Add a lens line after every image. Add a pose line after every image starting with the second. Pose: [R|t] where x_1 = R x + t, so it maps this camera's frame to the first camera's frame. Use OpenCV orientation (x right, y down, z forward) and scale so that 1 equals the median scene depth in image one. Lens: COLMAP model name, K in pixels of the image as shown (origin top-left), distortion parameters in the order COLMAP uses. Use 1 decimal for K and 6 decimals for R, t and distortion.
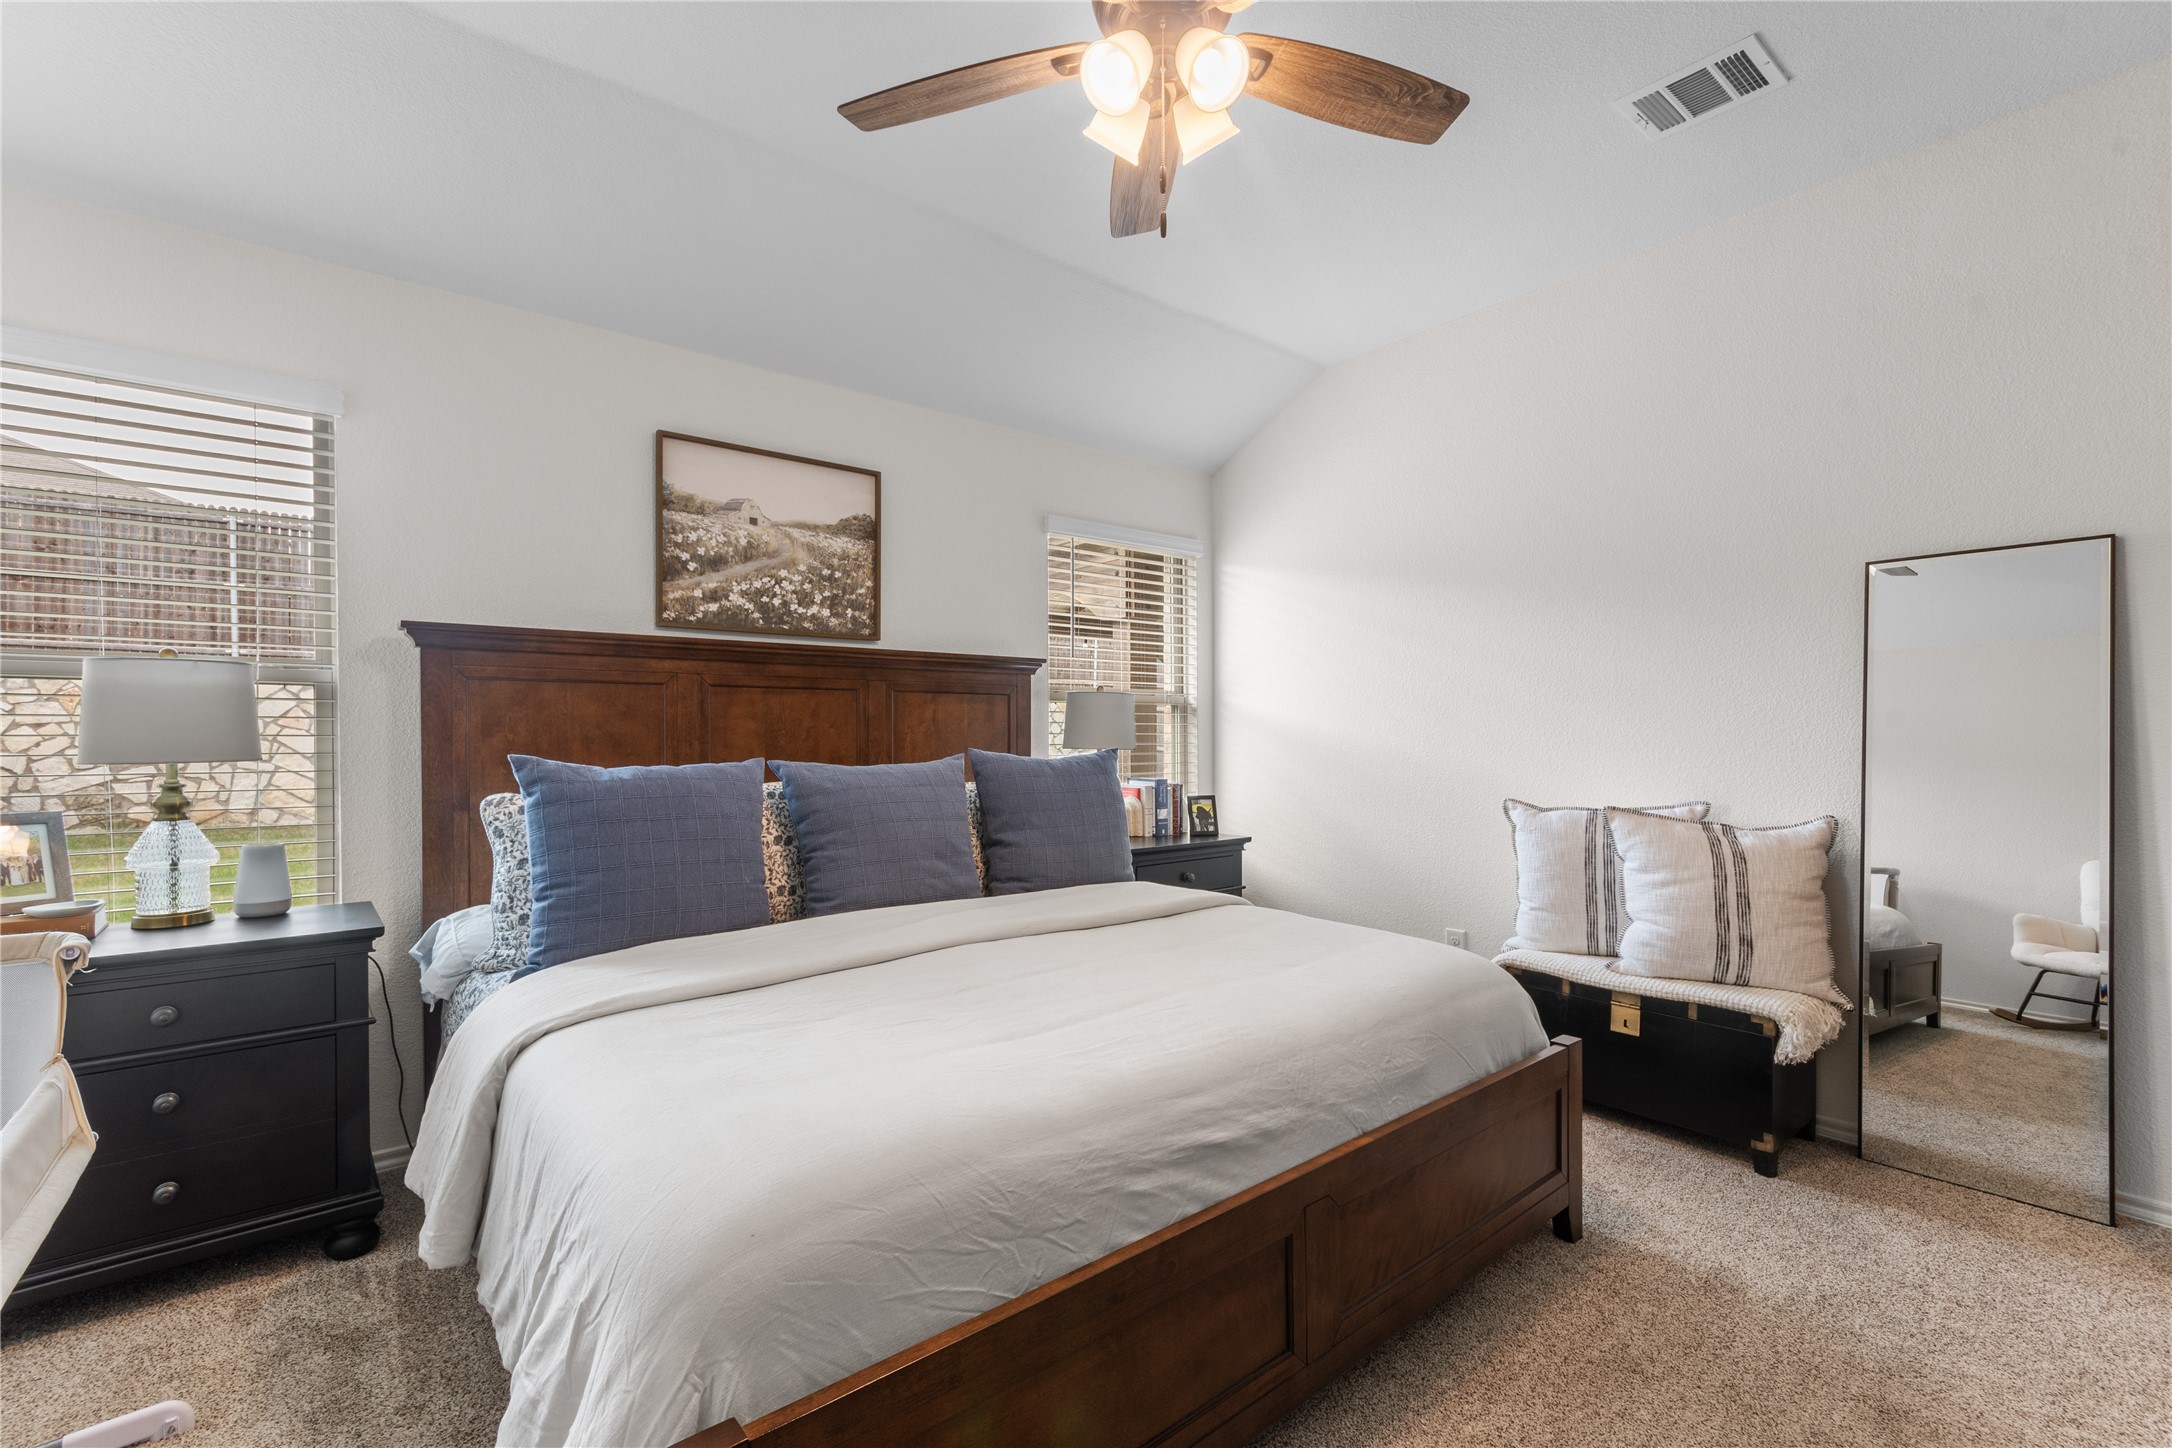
lens RADIAL K [[961.6, 0, 1085.2], [0, 961.6, 728.0], [0, 0, 1]] dist [0.002858, 0.000926]
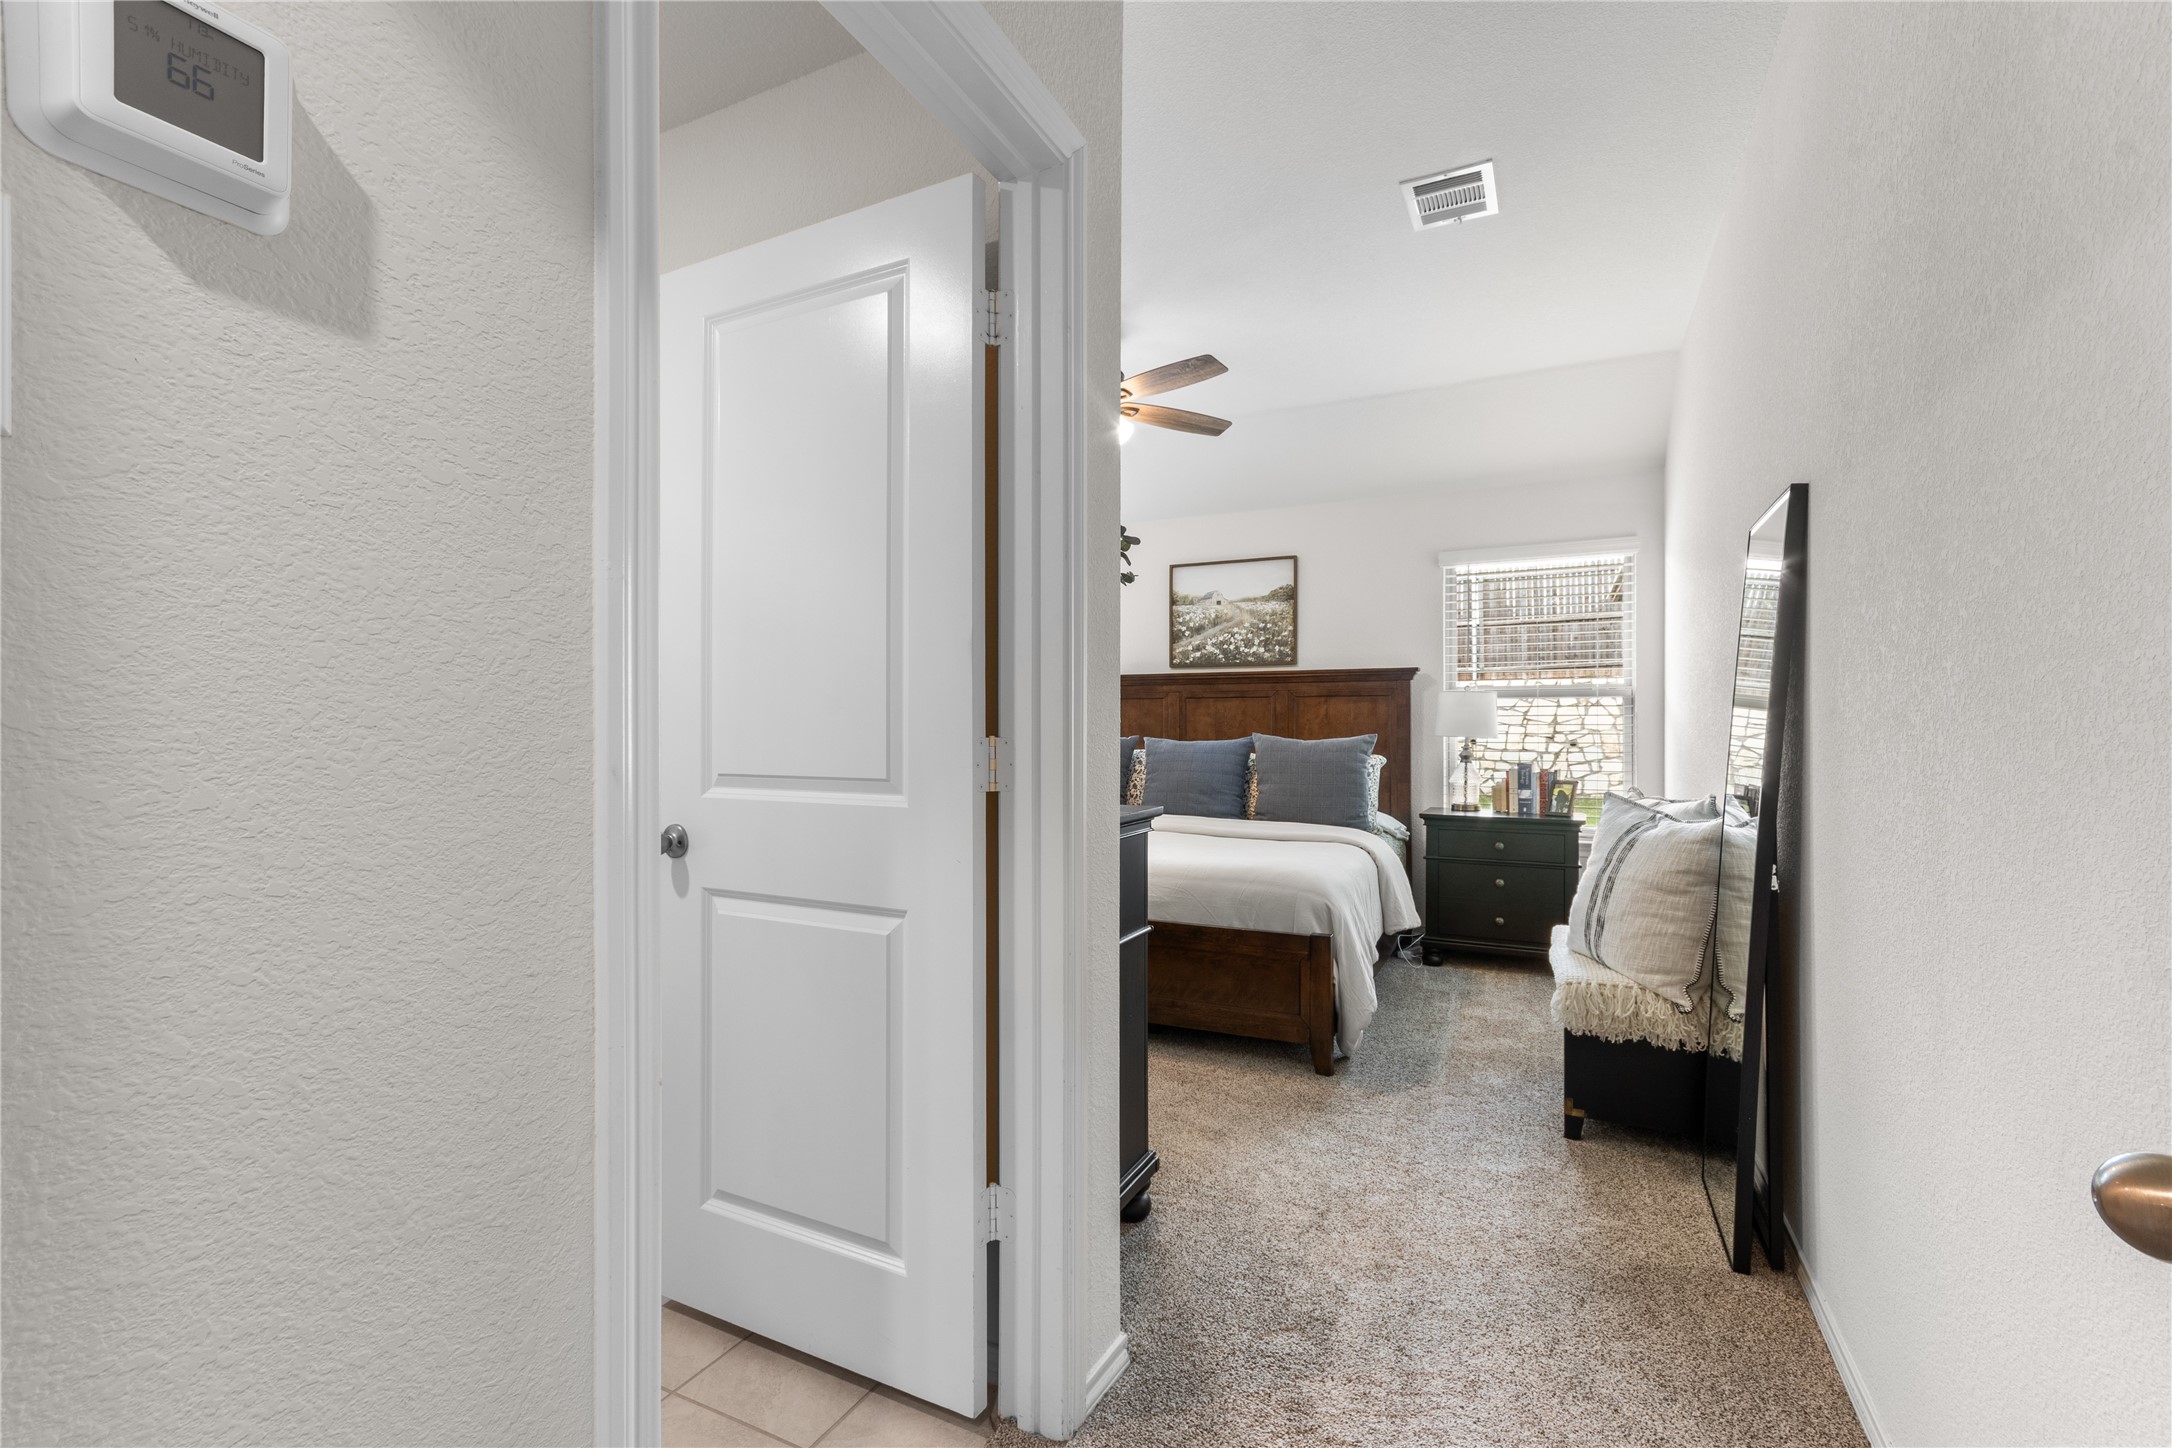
lens RADIAL K [[961.6, 0, 1083.0], [0, 961.6, 728.3], [0, 0, 1]] dist [0.002858, 0.000926]
pose [[0.418197, 0.004223, -0.908347, 1.127338], [0.002810, 0.999978, 0.005943, 0.002485], [0.908352, -0.005037, 0.418176, 0.042073]]
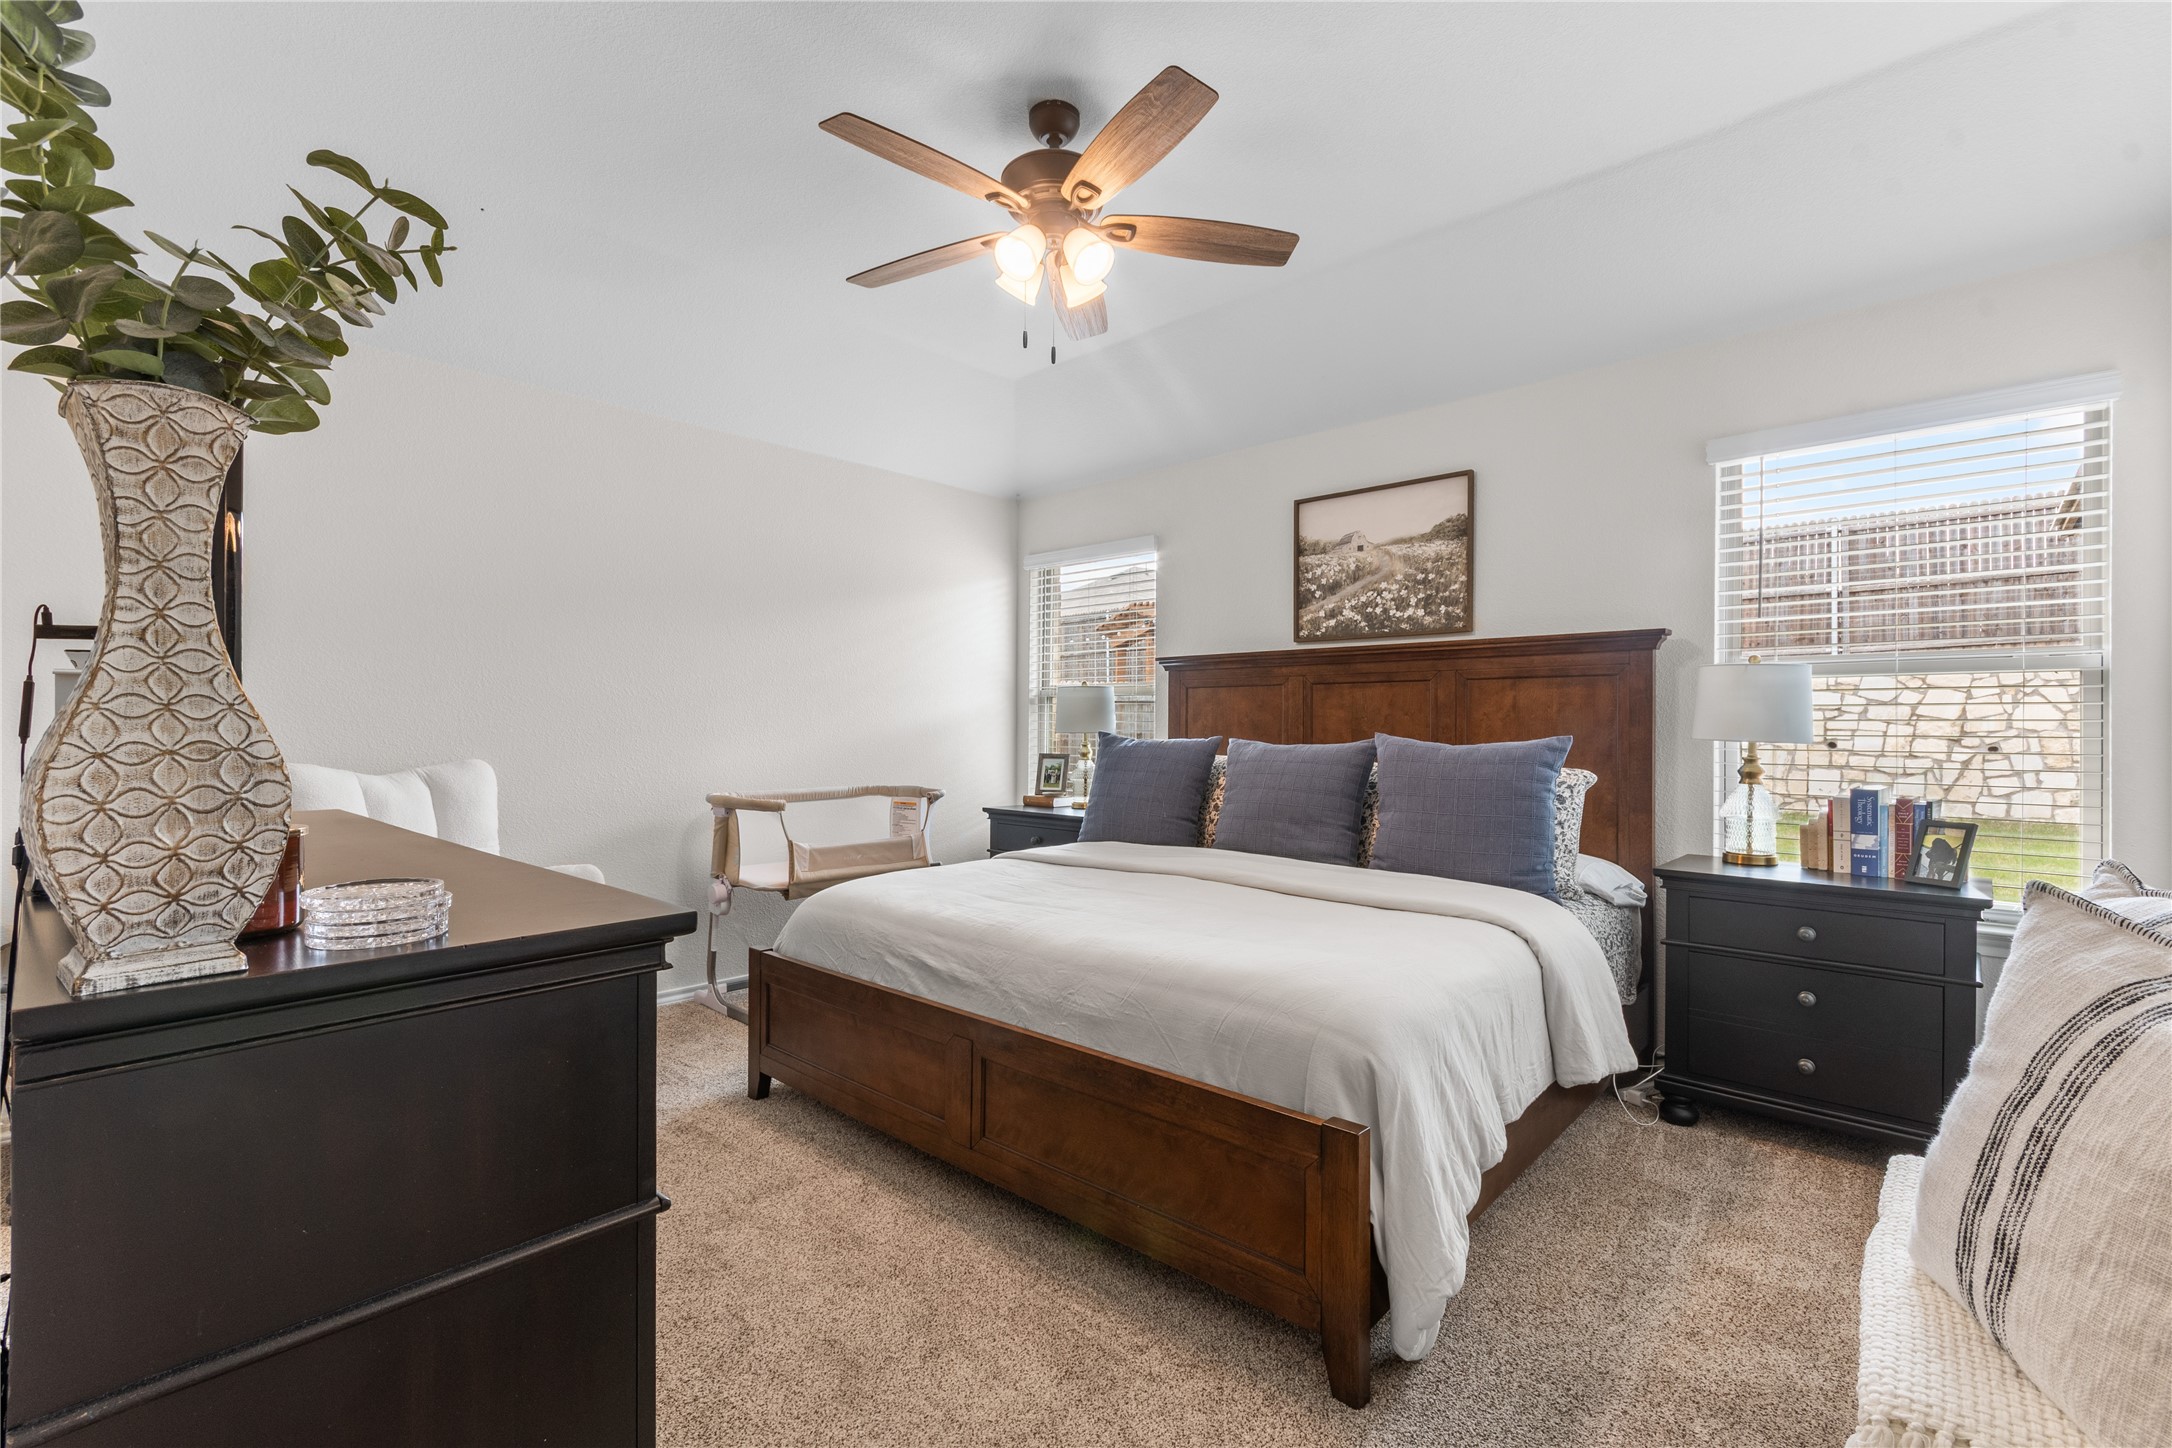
lens RADIAL K [[961.6, 0, 1083.7], [0, 961.6, 730.7], [0, 0, 1]] dist [0.002858, 0.000926]
pose [[0.141659, 0.009073, -0.989874, 0.817118], [0.002717, 0.999951, 0.009554, 0.006450], [0.989912, -0.004043, 0.141627, 0.466925]]
